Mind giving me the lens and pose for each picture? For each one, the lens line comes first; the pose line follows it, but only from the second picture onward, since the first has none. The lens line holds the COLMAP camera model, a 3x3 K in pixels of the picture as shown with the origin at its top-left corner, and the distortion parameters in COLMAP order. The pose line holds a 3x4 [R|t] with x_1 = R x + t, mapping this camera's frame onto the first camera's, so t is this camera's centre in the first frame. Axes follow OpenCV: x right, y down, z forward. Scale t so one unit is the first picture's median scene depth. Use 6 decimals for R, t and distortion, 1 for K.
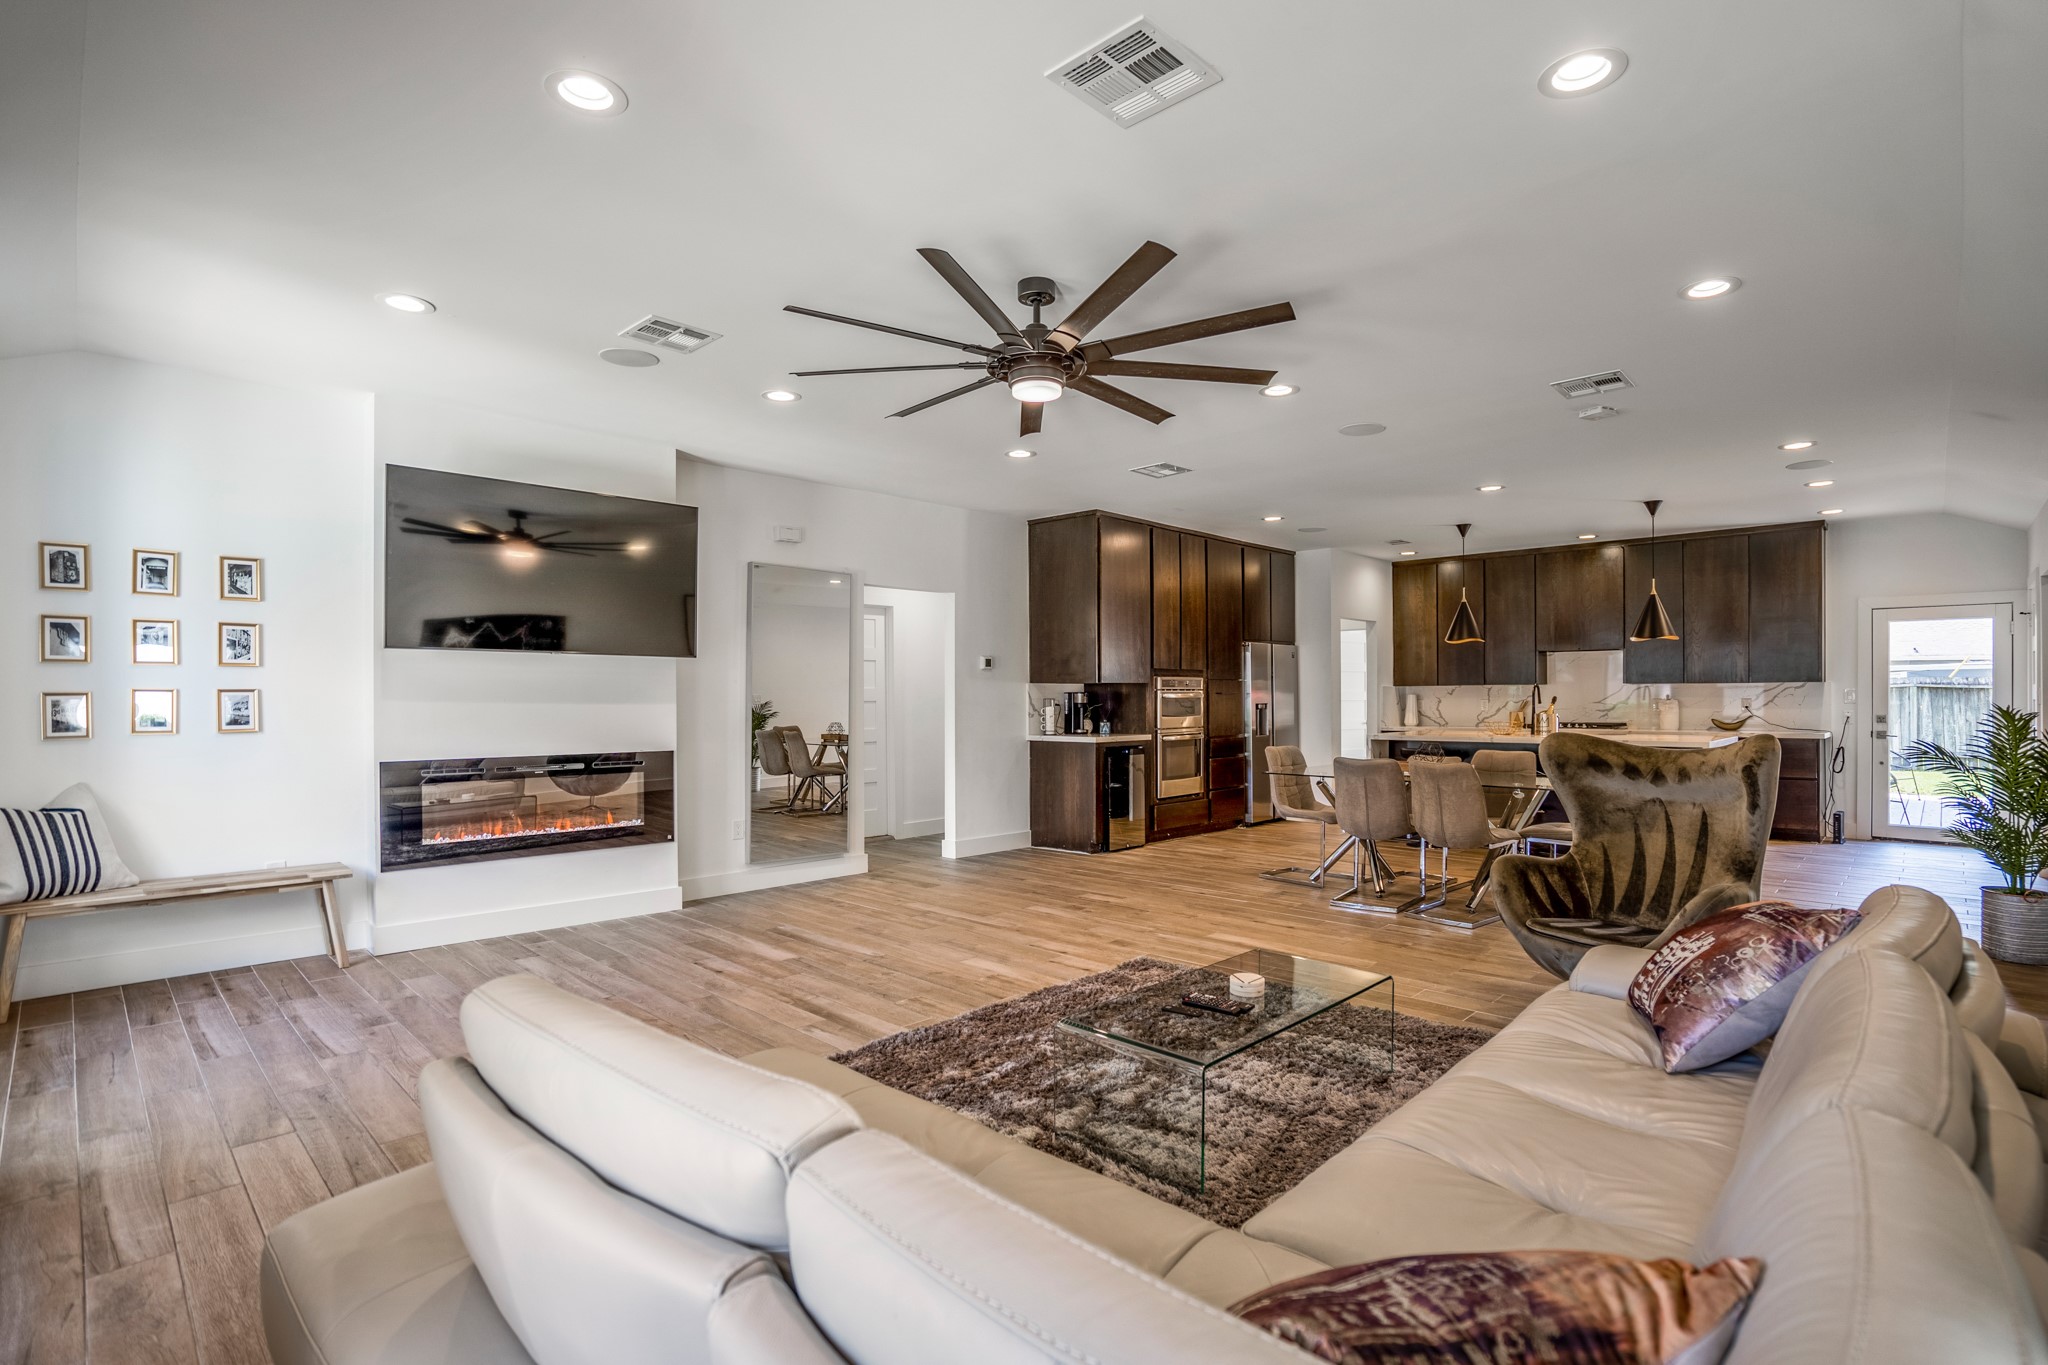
lens RADIAL K [[979.6, 0, 1033.5], [0, 979.6, 707.8], [0, 0, 1]] dist [-0.057445, 0.022841]
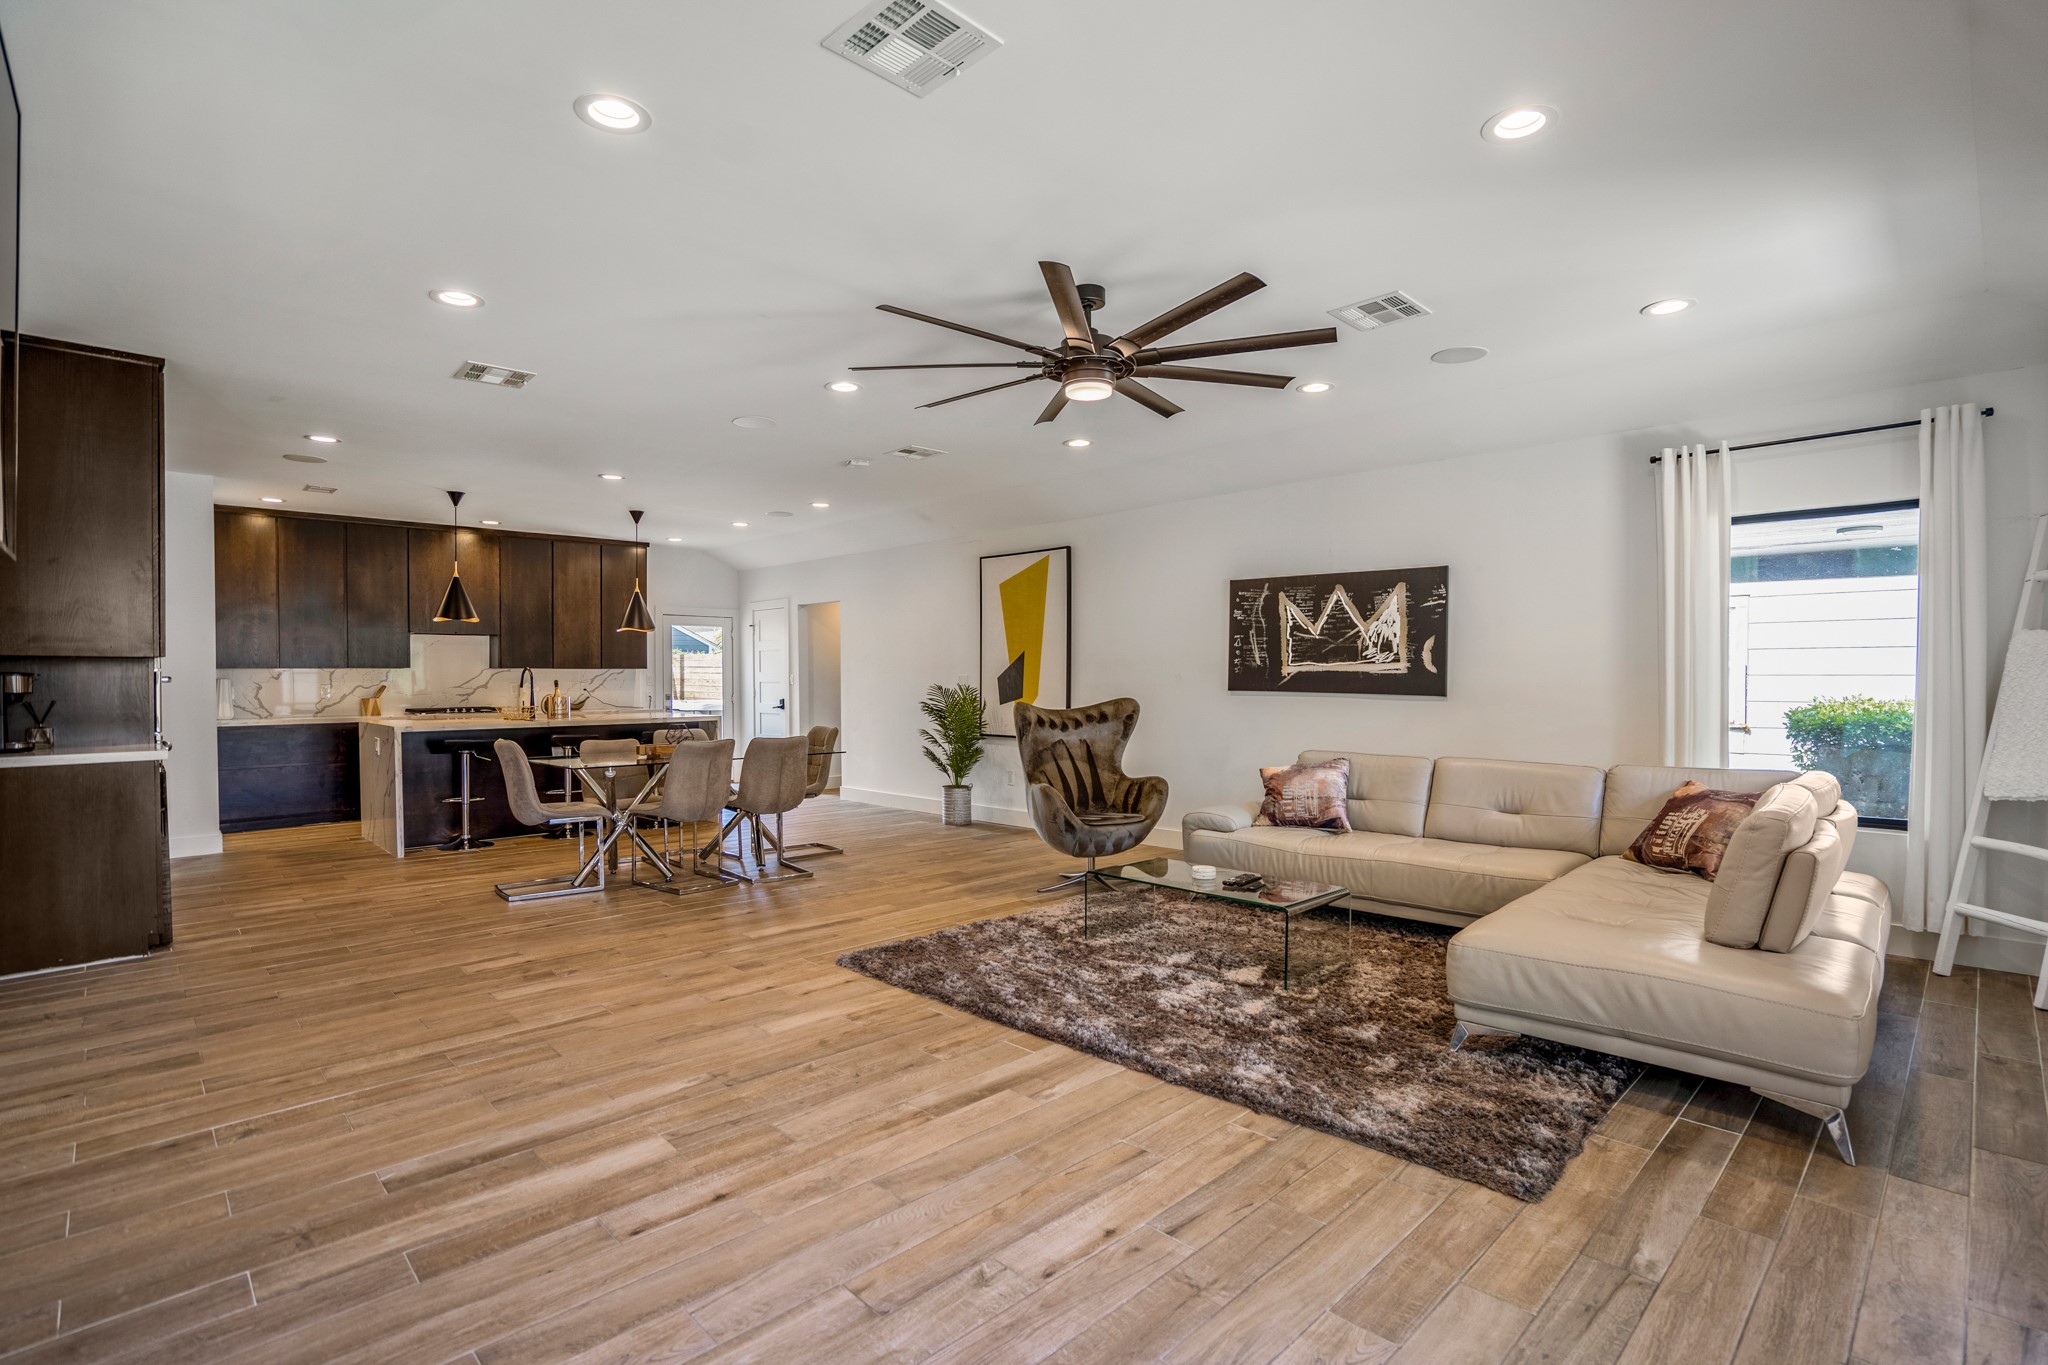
lens RADIAL K [[960.9, 0, 1024.0], [0, 960.9, 682.5], [0, 0, 1]] dist [-0.001046, 0.000187]
pose [[0.048574, -0.001565, 0.998818, -0.448654], [0.014433, 0.999895, 0.000864, -0.002935], [-0.998715, 0.014374, 0.048591, 0.431969]]
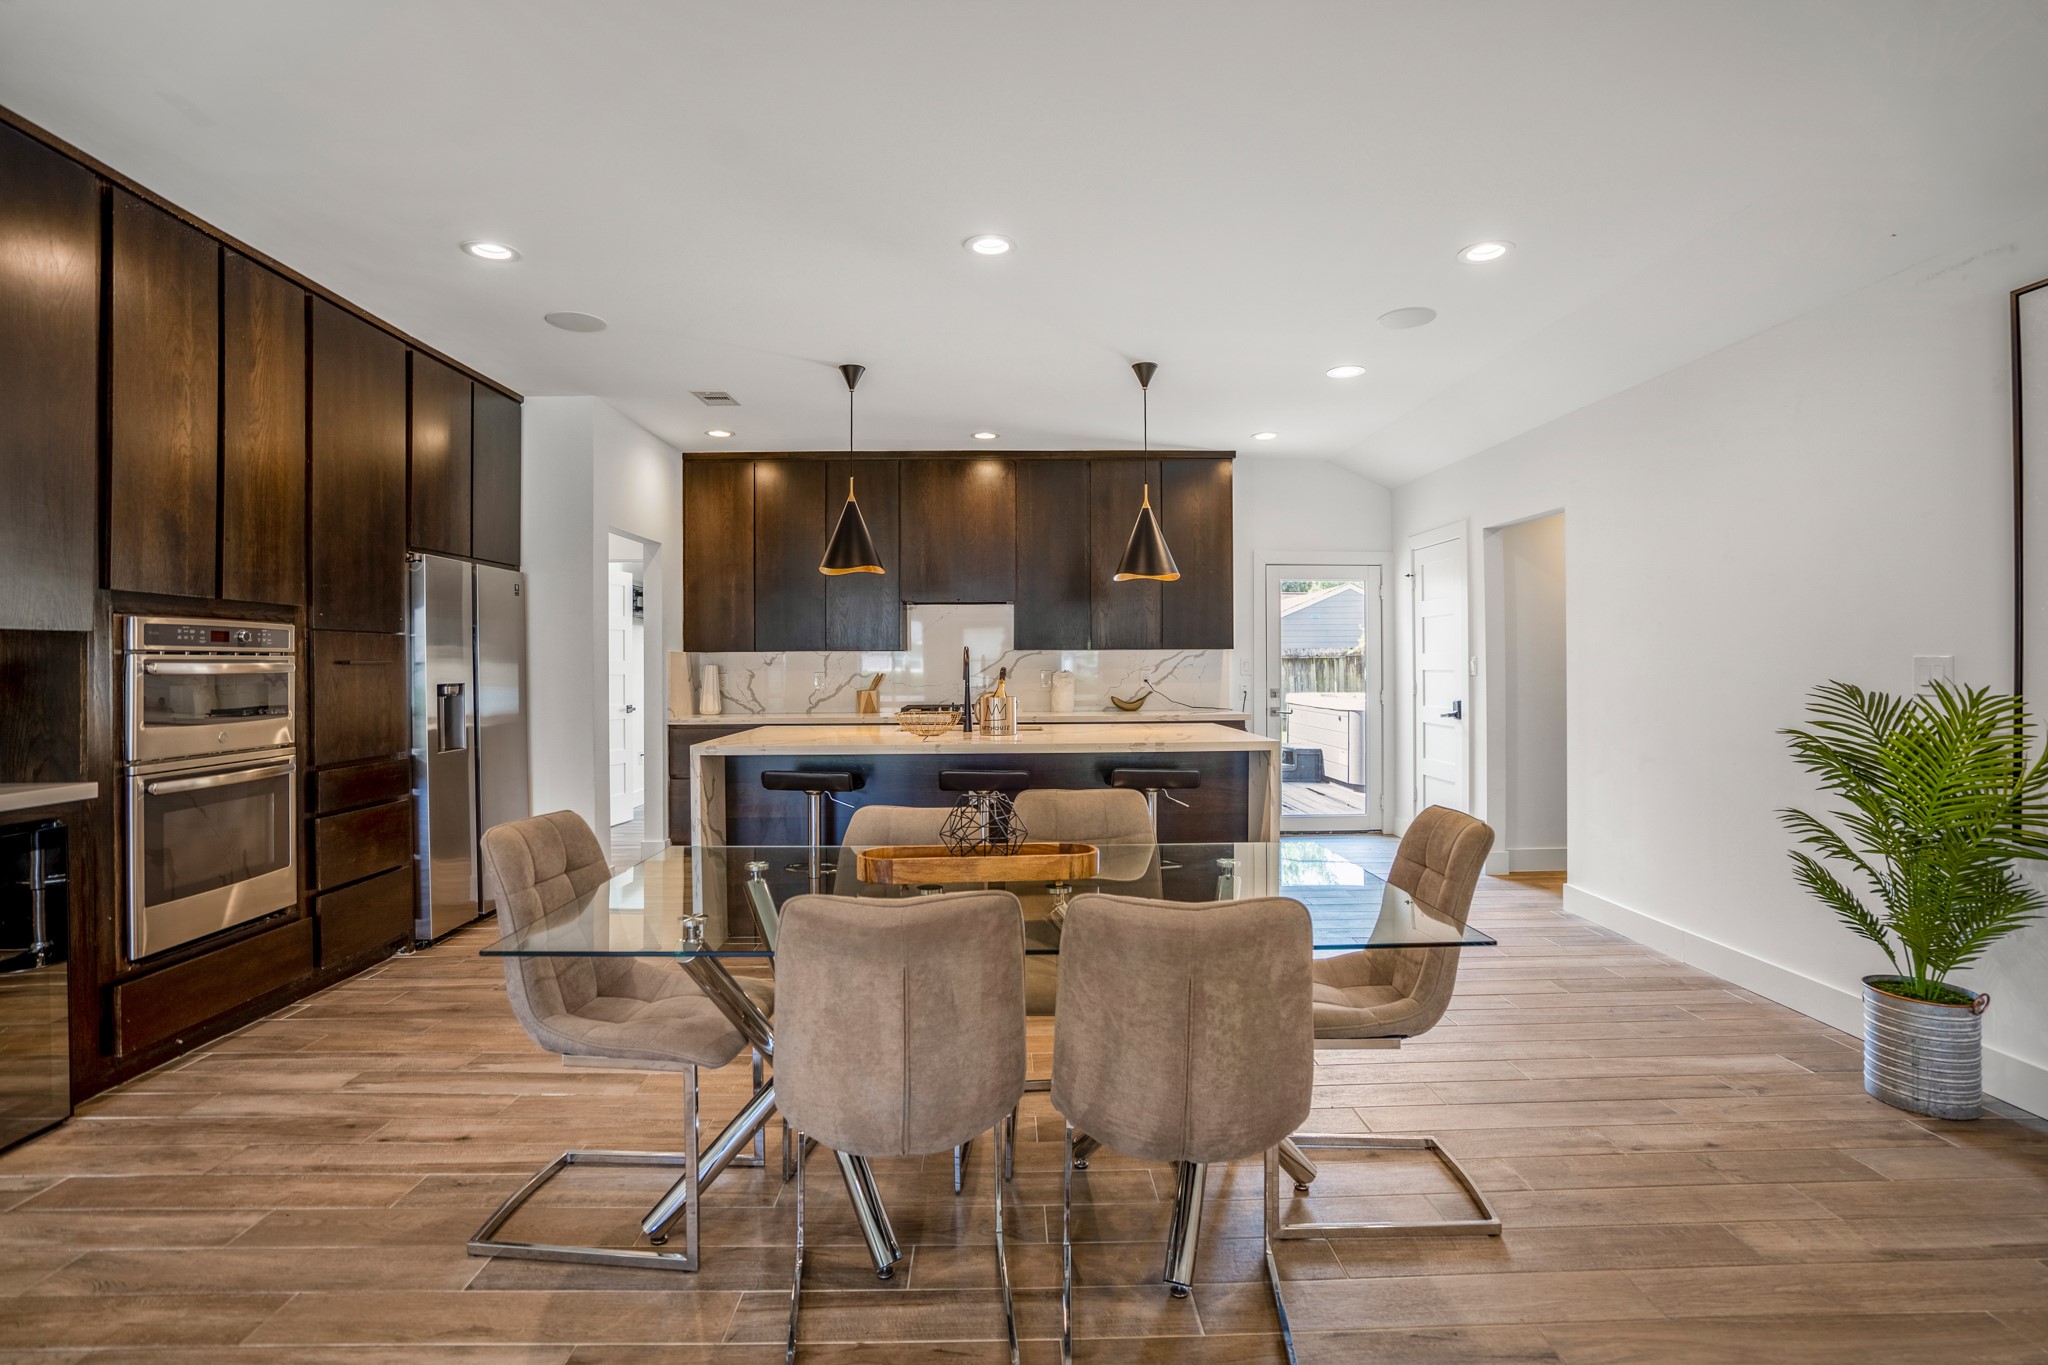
lens RADIAL K [[961.4, 0, 1014.7], [0, 961.4, 666.6], [0, 0, 1]] dist [-0.030963, 0.000952]
pose [[0.716970, -0.001005, 0.697103, 0.122556], [0.009271, 0.999924, -0.008093, -0.007445], [-0.697043, 0.012265, 0.716925, 0.543072]]
